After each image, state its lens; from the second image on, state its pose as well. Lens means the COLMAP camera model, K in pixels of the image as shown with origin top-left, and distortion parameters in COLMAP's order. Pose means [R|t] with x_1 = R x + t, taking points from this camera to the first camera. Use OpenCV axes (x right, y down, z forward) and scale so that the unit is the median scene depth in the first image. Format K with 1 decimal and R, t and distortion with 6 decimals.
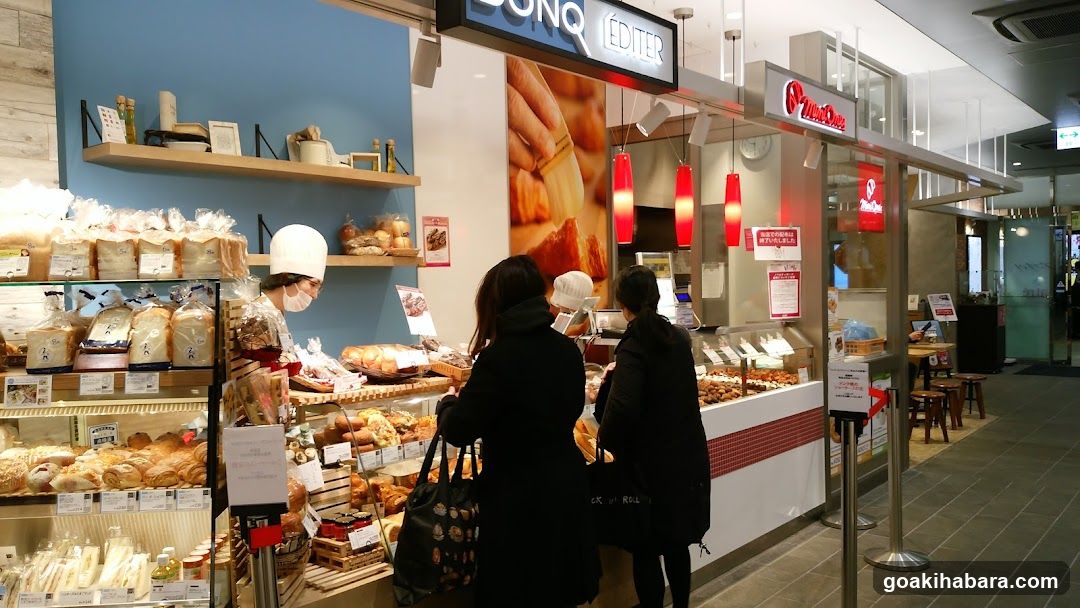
lens RADIAL K [[876.4, 0, 536.2], [0, 876.4, 306.7], [0, 0, 1]] dist [0.013218, 0.000223]
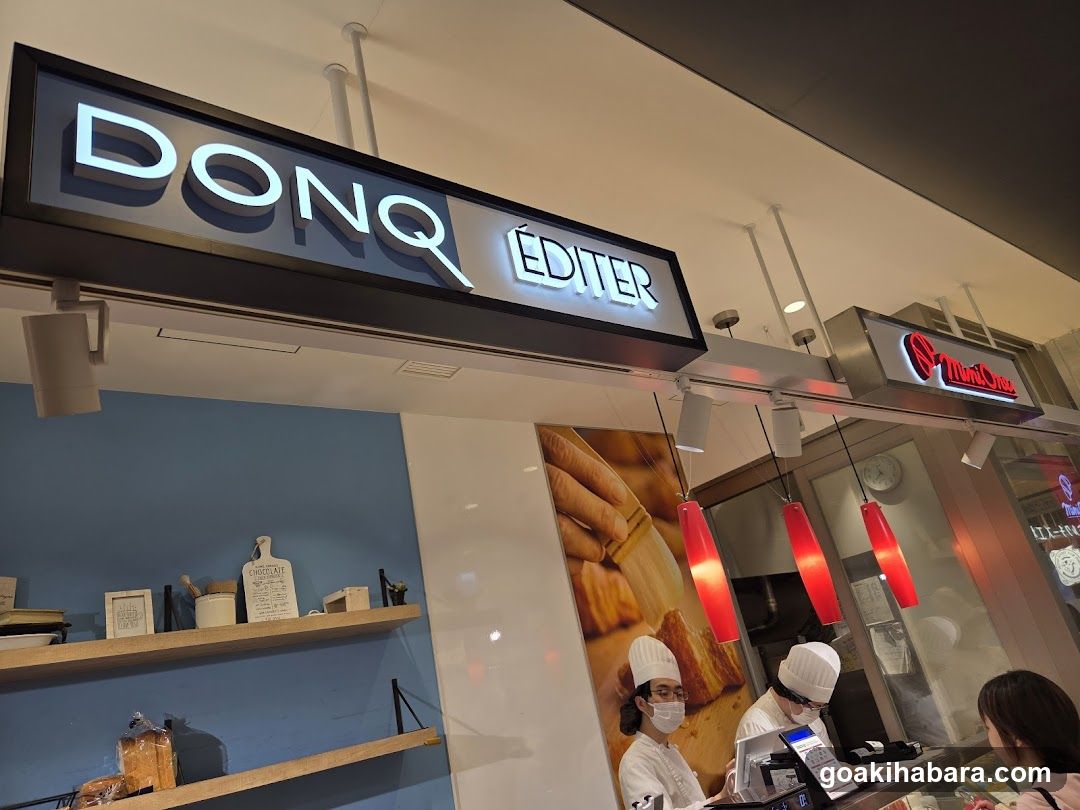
lens RADIAL K [[701.9, 0, 537.7], [0, 701.9, 397.6], [0, 0, 1]] dist [0.049869, -0.002547]
pose [[0.952879, -0.262706, -0.151680, 0.075201], [0.180299, 0.892584, -0.413263, -0.035531], [0.243954, 0.366442, 0.897890, 0.371183]]
